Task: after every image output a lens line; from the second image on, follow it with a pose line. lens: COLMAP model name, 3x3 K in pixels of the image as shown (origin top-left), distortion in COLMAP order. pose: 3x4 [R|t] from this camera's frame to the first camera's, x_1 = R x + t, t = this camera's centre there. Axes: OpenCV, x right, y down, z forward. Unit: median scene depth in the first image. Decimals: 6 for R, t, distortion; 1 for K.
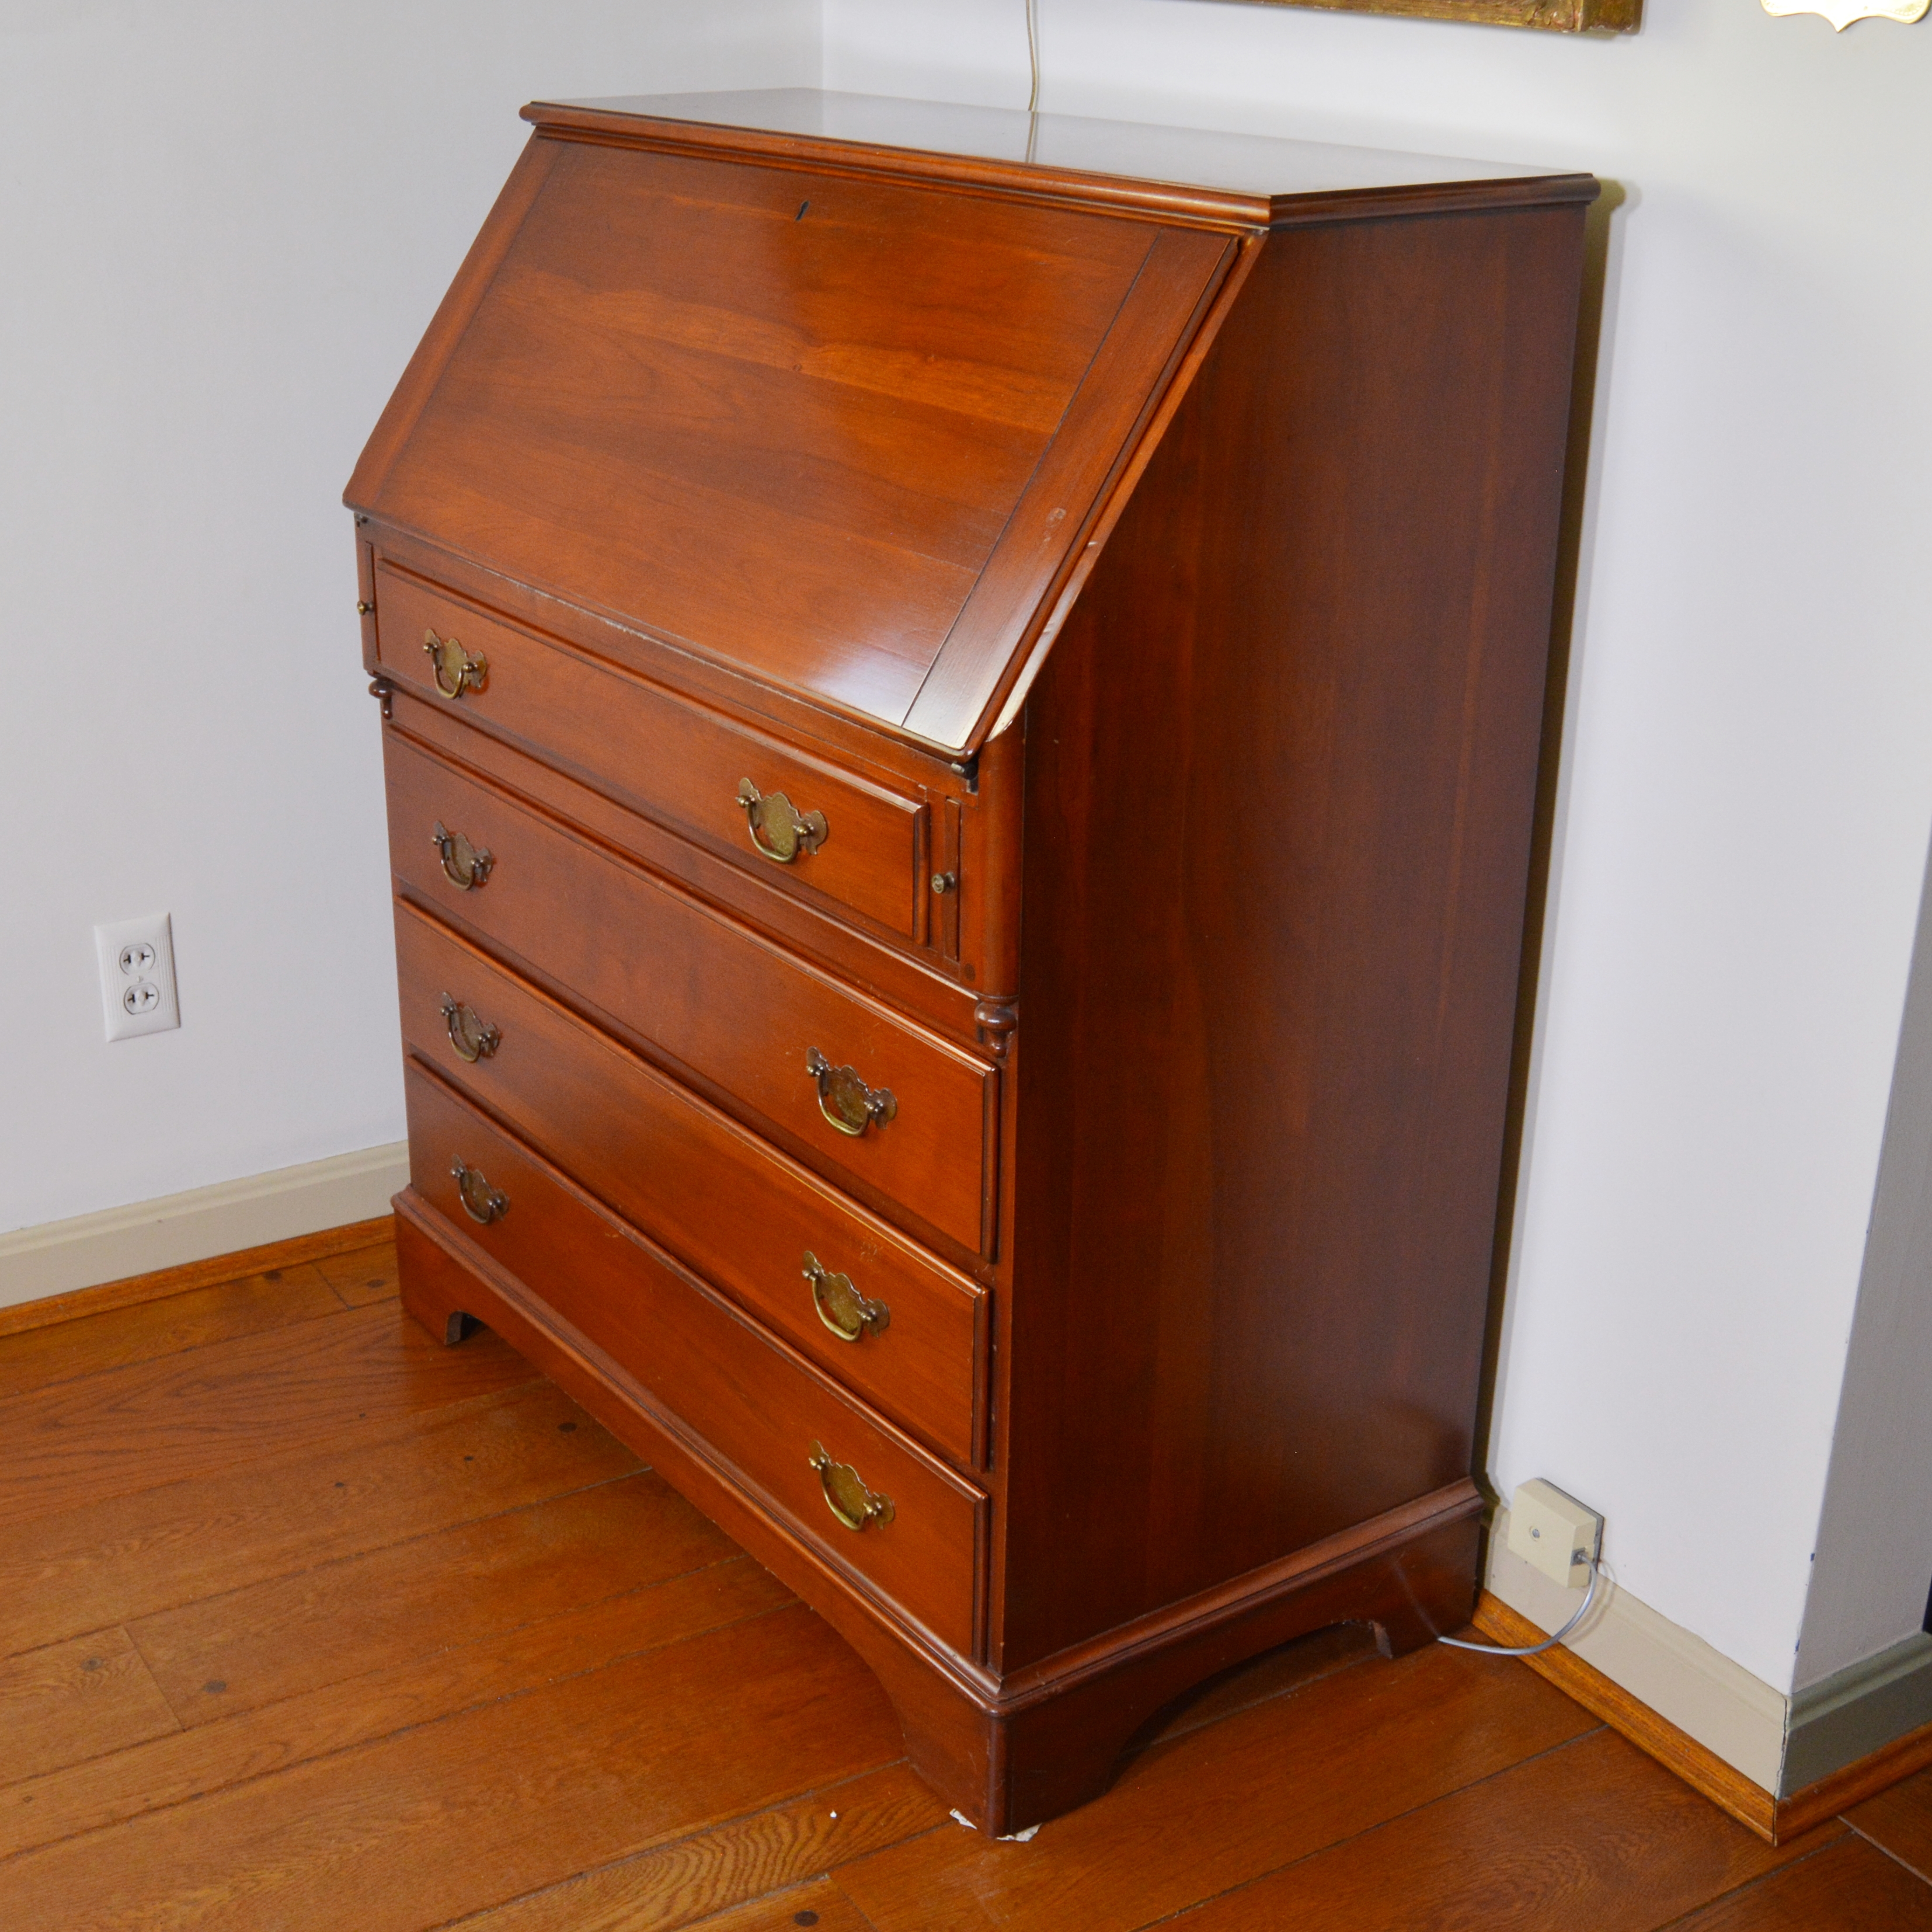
lens RADIAL K [[2665.4, 0, 965.2], [0, 2665.4, 962.7], [0, 0, 1]] dist [-0.098814, 0.000000]
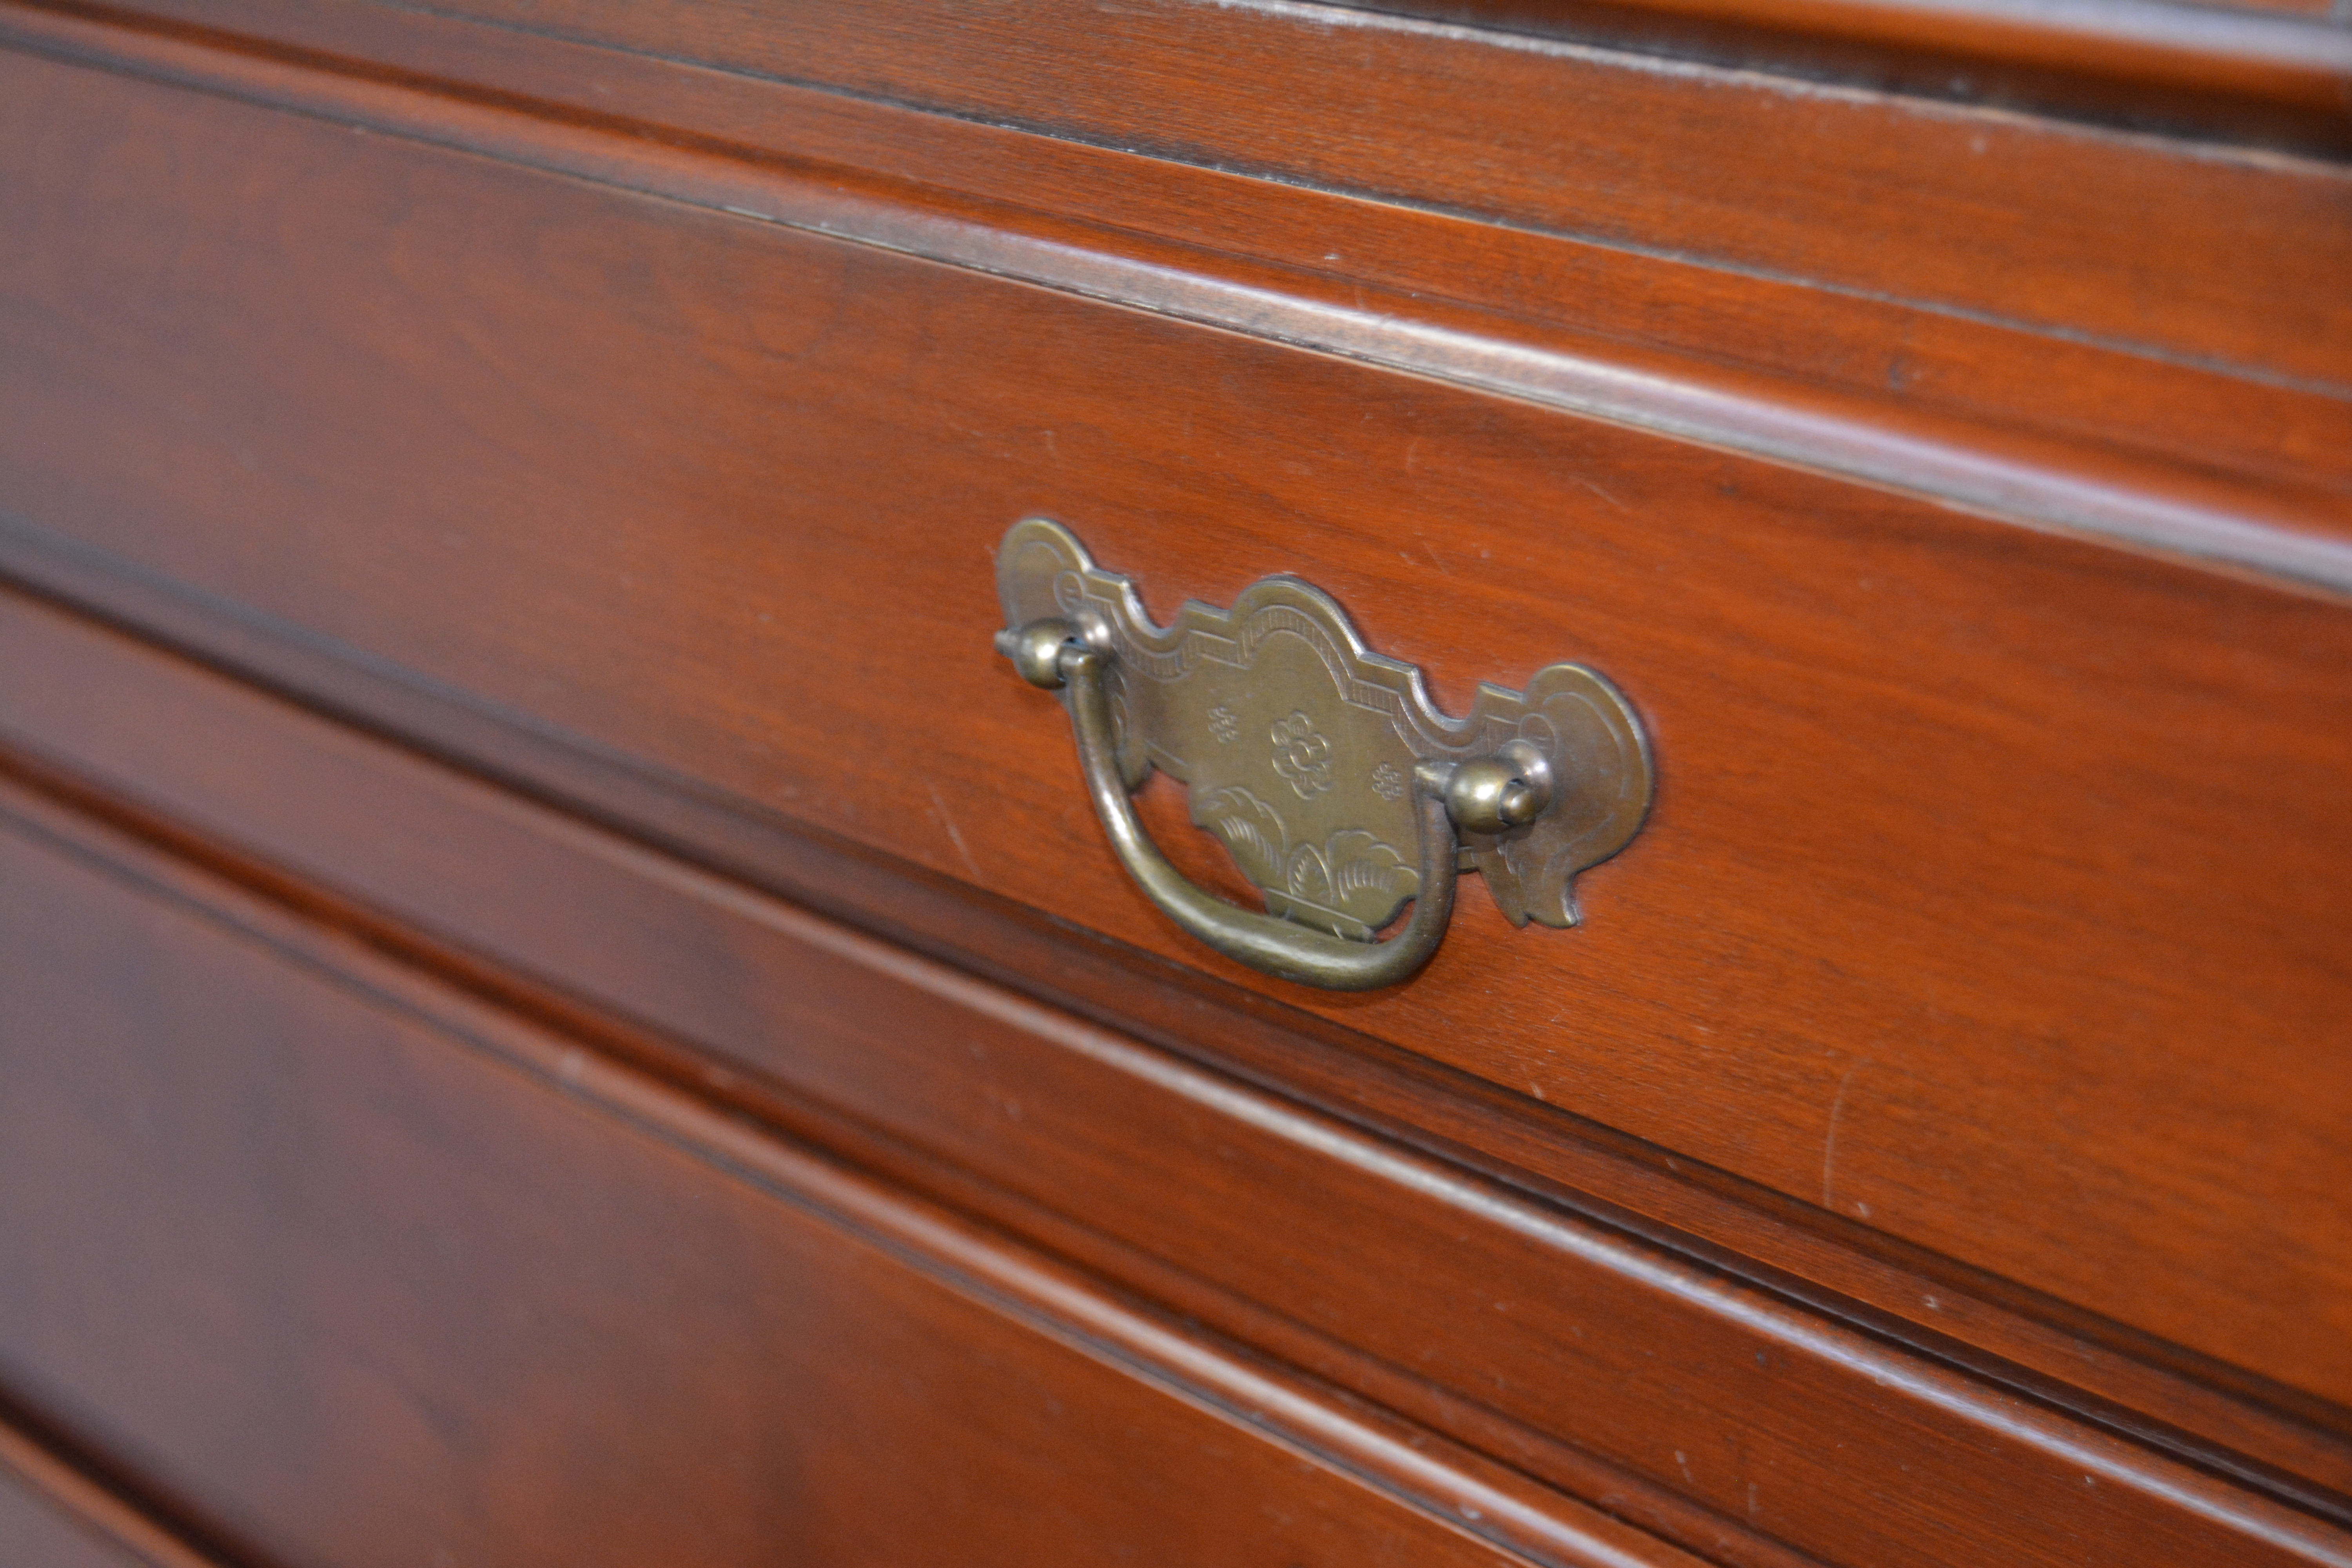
lens RADIAL K [[4660.0, 0, 1175.1], [0, 4660.0, 783.9], [0, 0, 1]] dist [-0.028251, 0.000000]
pose [[0.990702, -0.124412, 0.055063, -0.093981], [0.124468, 0.992221, 0.002418, -0.052094], [-0.054936, 0.004458, 0.998480, 0.698034]]
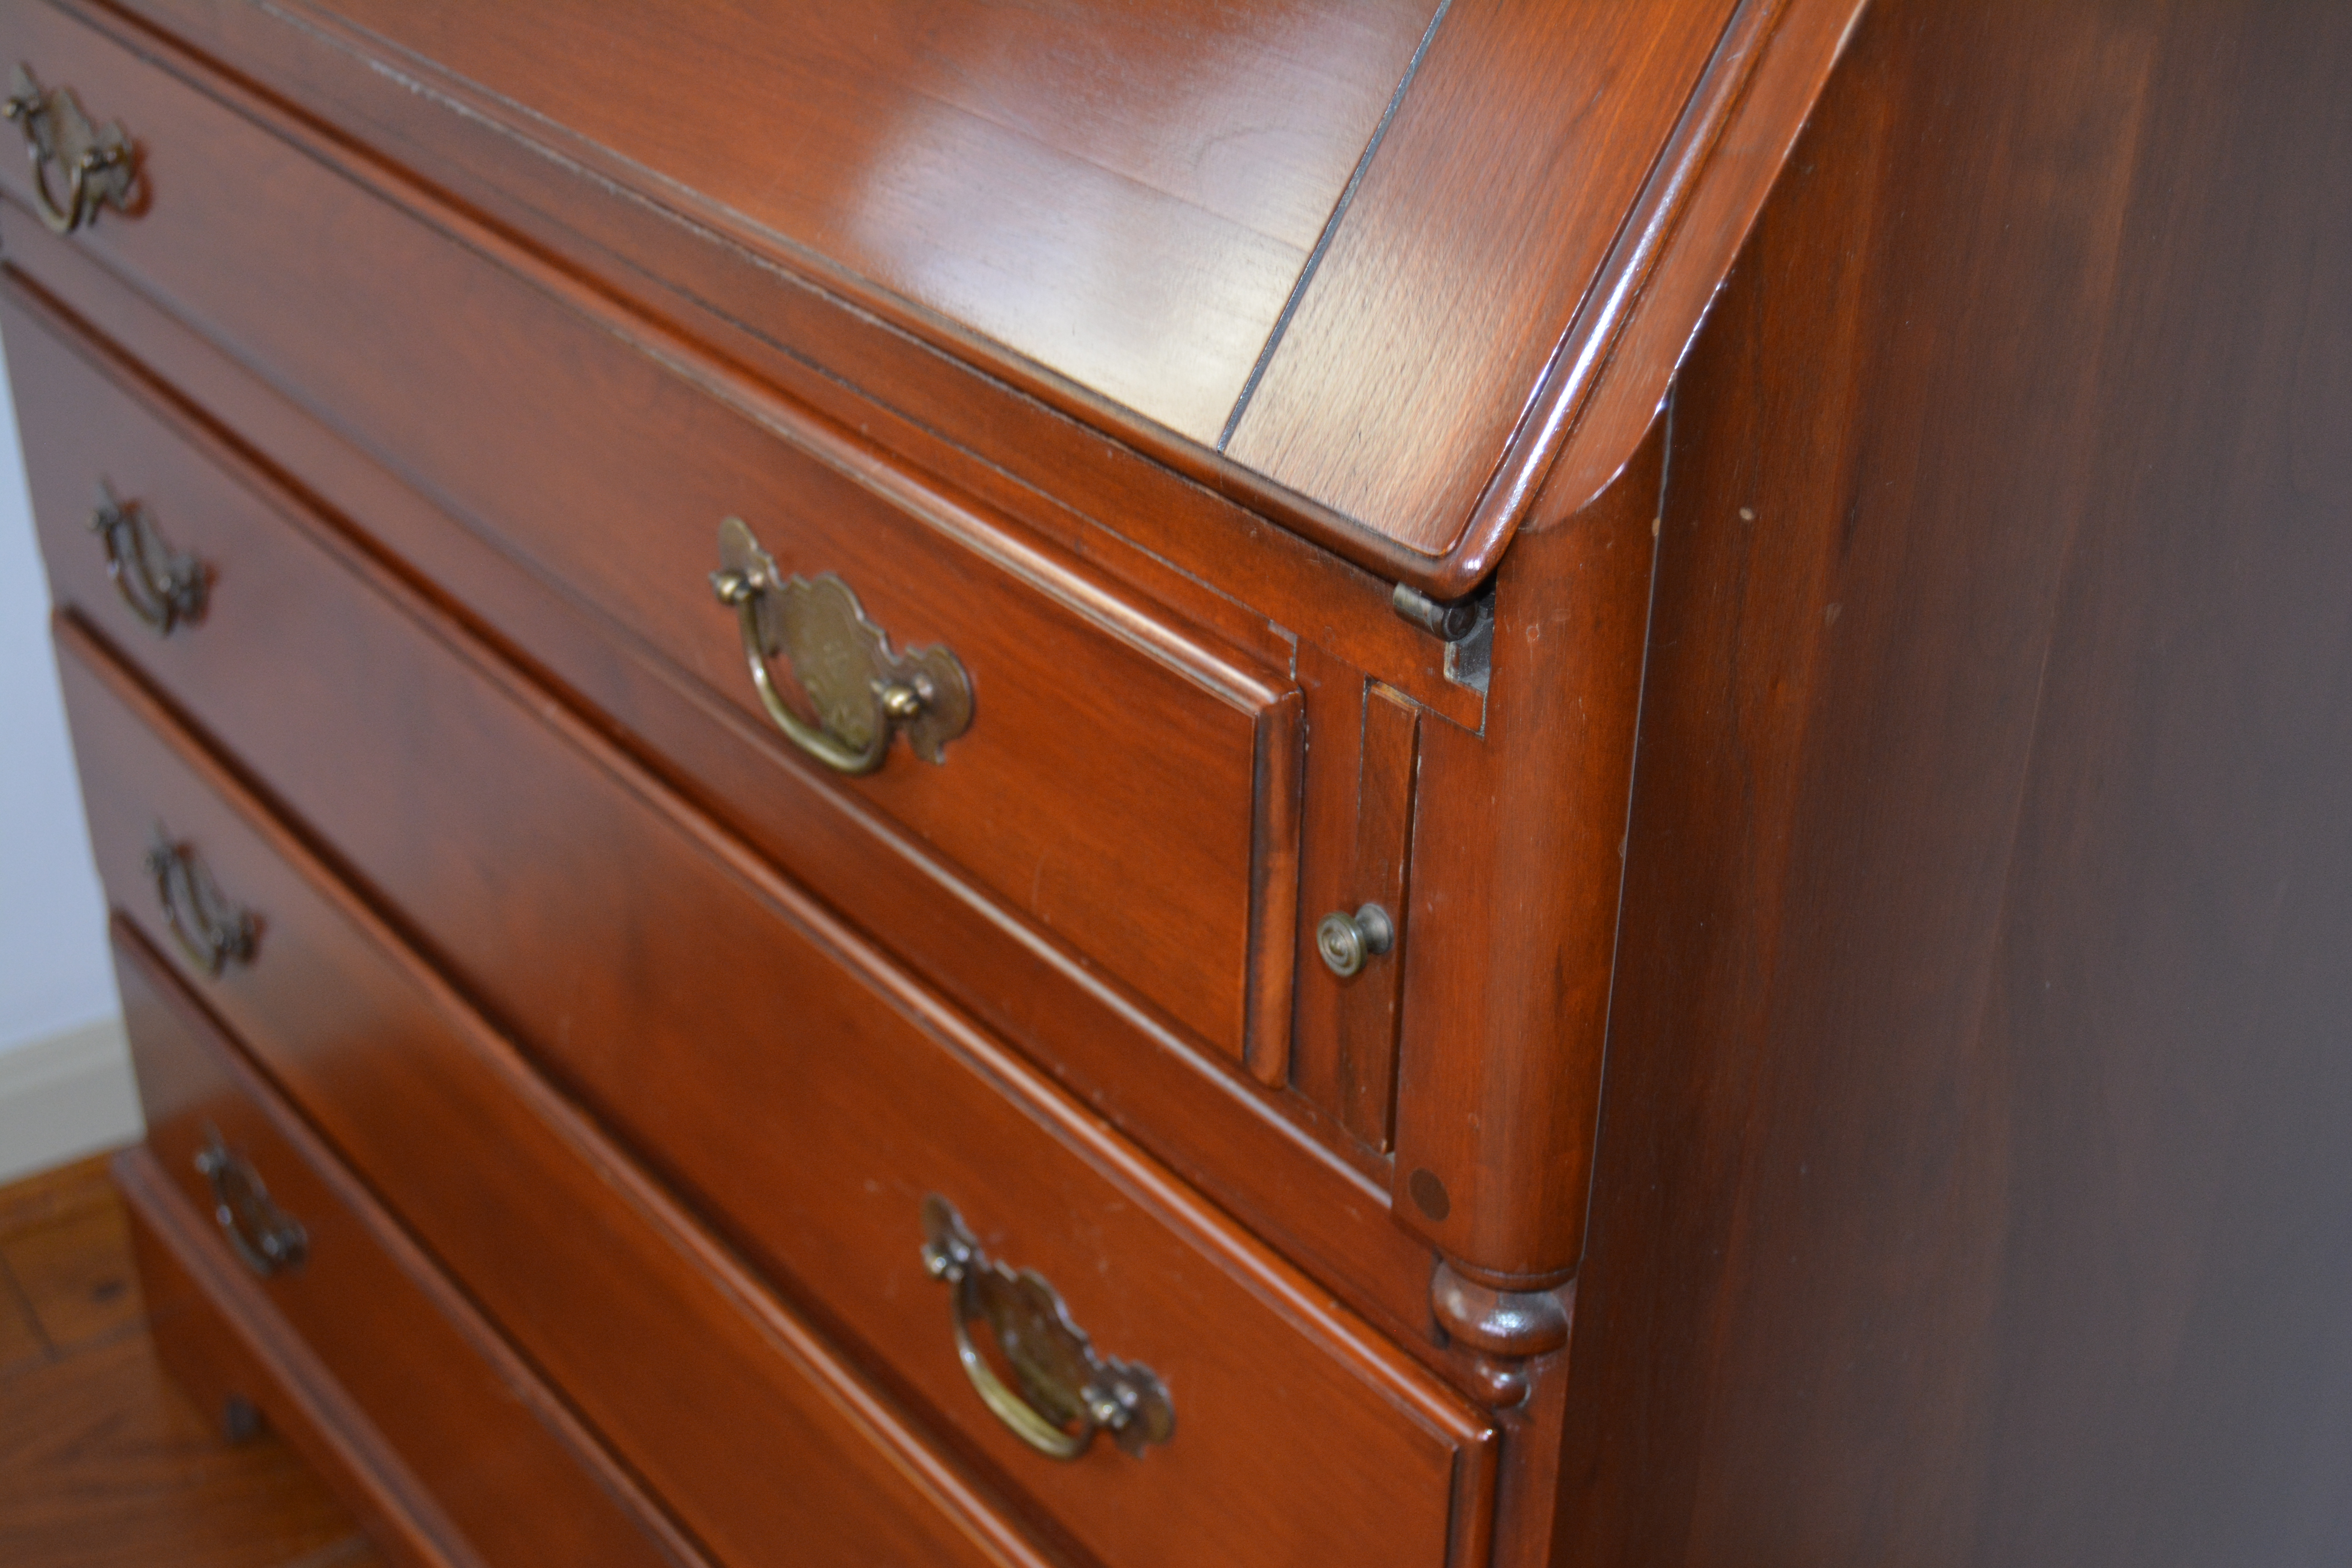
lens RADIAL K [[3092.5, 0, 1162.7], [0, 3092.5, 794.8], [0, 0, 1]] dist [-0.065620, 0.000000]
pose [[0.999436, -0.018094, 0.028296, -0.037832], [0.013961, 0.990053, 0.140001, -0.091060], [-0.030548, -0.139527, 0.989747, 0.587722]]
